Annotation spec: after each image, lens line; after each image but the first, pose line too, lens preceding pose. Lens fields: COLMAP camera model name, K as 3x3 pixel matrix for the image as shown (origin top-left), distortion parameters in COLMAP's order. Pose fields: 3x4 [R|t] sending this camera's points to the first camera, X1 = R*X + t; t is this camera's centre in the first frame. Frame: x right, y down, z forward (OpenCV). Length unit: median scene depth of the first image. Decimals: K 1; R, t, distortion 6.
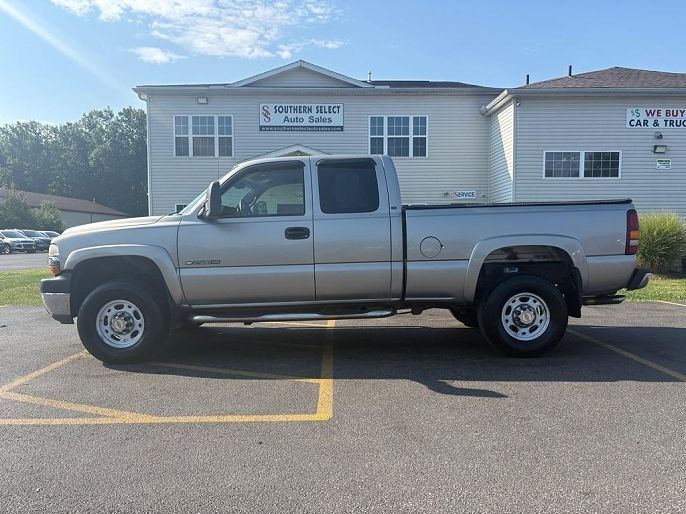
lens RADIAL K [[512.5, 0, 344.5], [0, 512.5, 258.1], [0, 0, 1]] dist [0.047771, -0.052813]
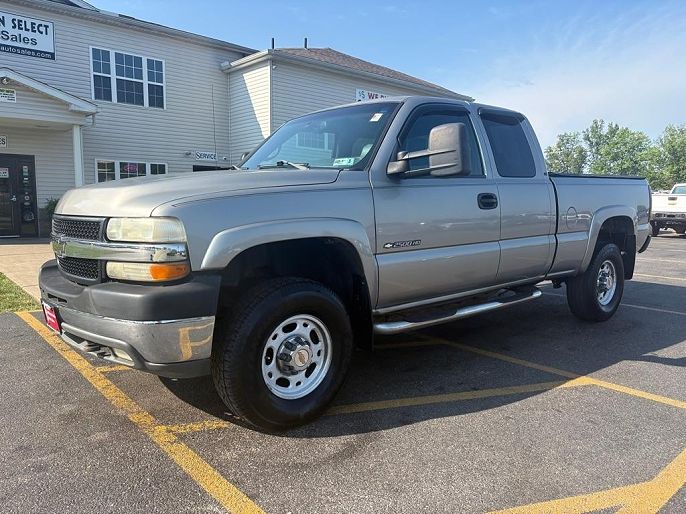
lens RADIAL K [[512.5, 0, 344.5], [0, 512.5, 258.1], [0, 0, 1]] dist [0.047771, -0.052813]
pose [[0.769158, -0.057726, 0.636447, -0.200753], [0.014339, 0.997220, 0.073119, -0.006037], [-0.638898, -0.047114, 0.767847, 0.142739]]
